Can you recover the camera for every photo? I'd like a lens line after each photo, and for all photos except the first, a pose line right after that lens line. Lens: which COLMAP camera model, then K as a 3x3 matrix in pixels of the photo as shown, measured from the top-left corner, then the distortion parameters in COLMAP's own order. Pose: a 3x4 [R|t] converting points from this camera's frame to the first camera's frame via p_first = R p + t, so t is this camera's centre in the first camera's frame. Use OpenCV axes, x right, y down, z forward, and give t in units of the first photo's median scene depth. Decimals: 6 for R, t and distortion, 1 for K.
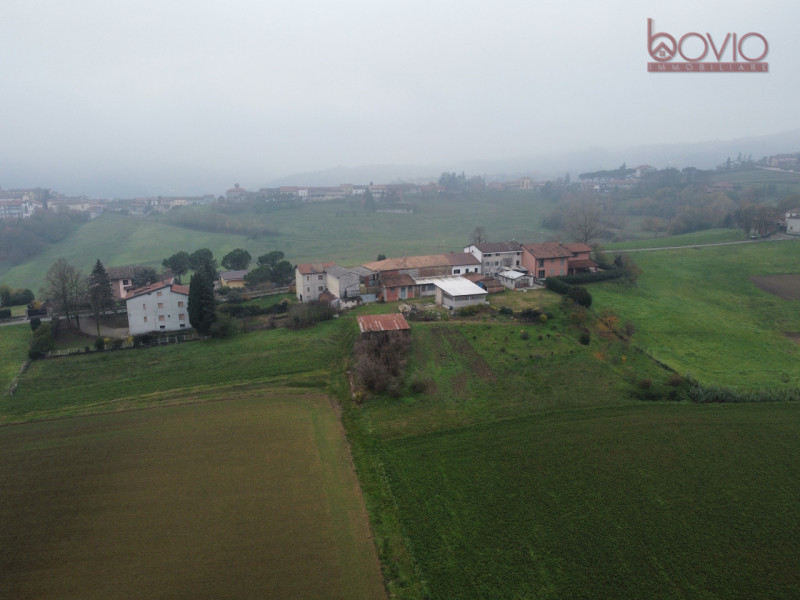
lens RADIAL K [[606.4, 0, 397.7], [0, 606.4, 301.5], [0, 0, 1]] dist [-0.000101, -0.007061]
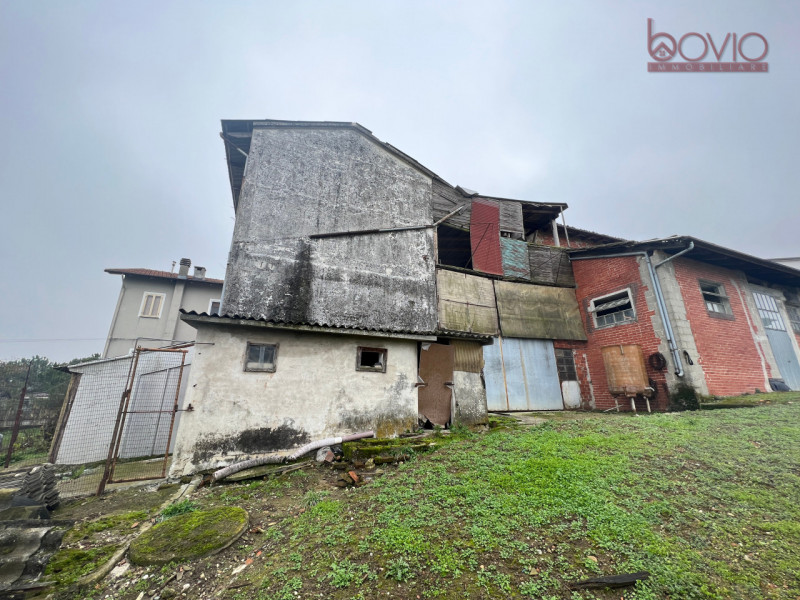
lens RADIAL K [[318.9, 0, 400.0], [0, 318.9, 300.0], [0, 0, 1]] dist [-0.000481, -0.000059]
pose [[0.999982, 0.003573, -0.004887, -0.062027], [-0.005582, 0.856743, -0.515713, 0.012244], [0.002345, 0.515731, 0.856747, 0.854515]]
